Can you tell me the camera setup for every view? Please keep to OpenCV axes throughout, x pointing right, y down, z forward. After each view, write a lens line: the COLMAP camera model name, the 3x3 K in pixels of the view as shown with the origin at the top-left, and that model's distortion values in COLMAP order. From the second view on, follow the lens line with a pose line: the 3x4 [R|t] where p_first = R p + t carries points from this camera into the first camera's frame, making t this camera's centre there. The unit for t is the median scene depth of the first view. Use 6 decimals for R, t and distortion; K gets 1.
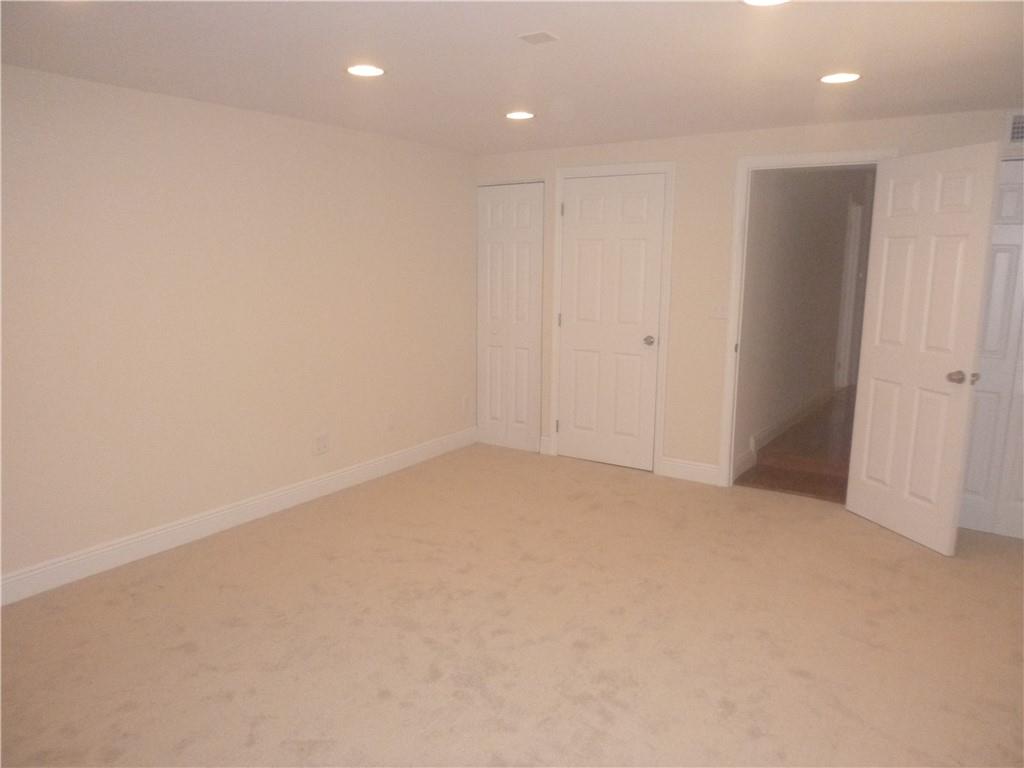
lens RADIAL K [[746.6, 0, 497.3], [0, 746.6, 384.2], [0, 0, 1]] dist [-0.031166, 0.011928]
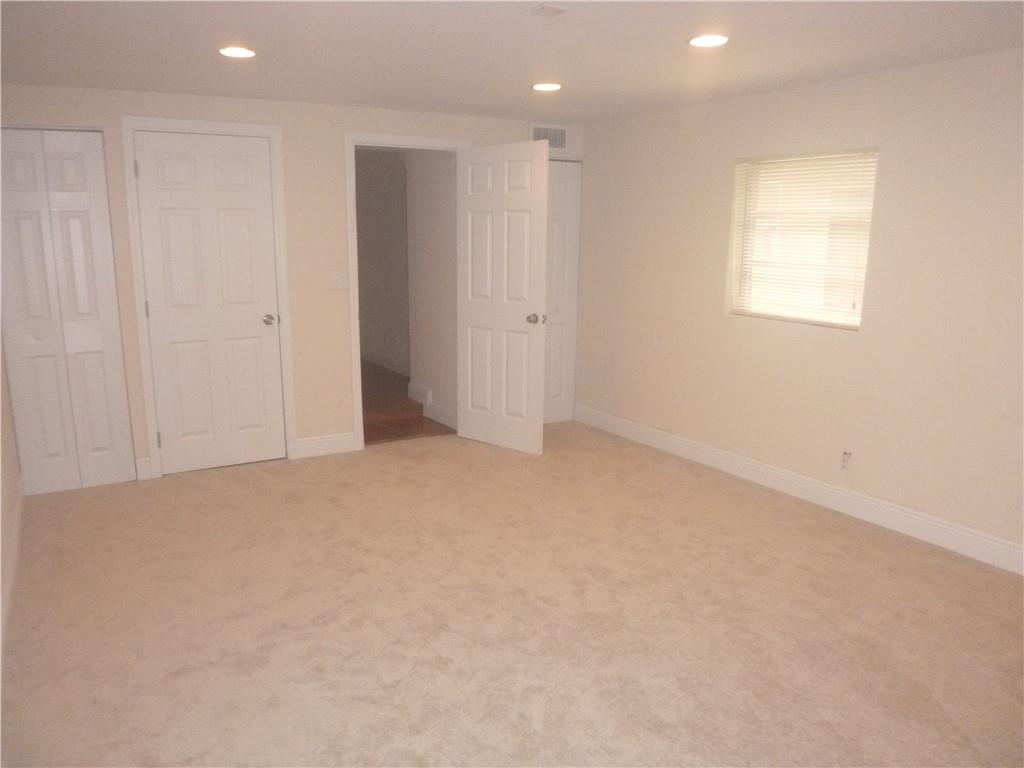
lens RADIAL K [[707.3, 0, 512.0], [0, 707.3, 384.0], [0, 0, 1]] dist [-0.020812, 0.003337]
pose [[0.460741, -0.192596, 0.866386, -0.479879], [0.138544, 0.979812, 0.144134, -0.074105], [-0.876654, 0.053624, 0.478123, 0.359400]]
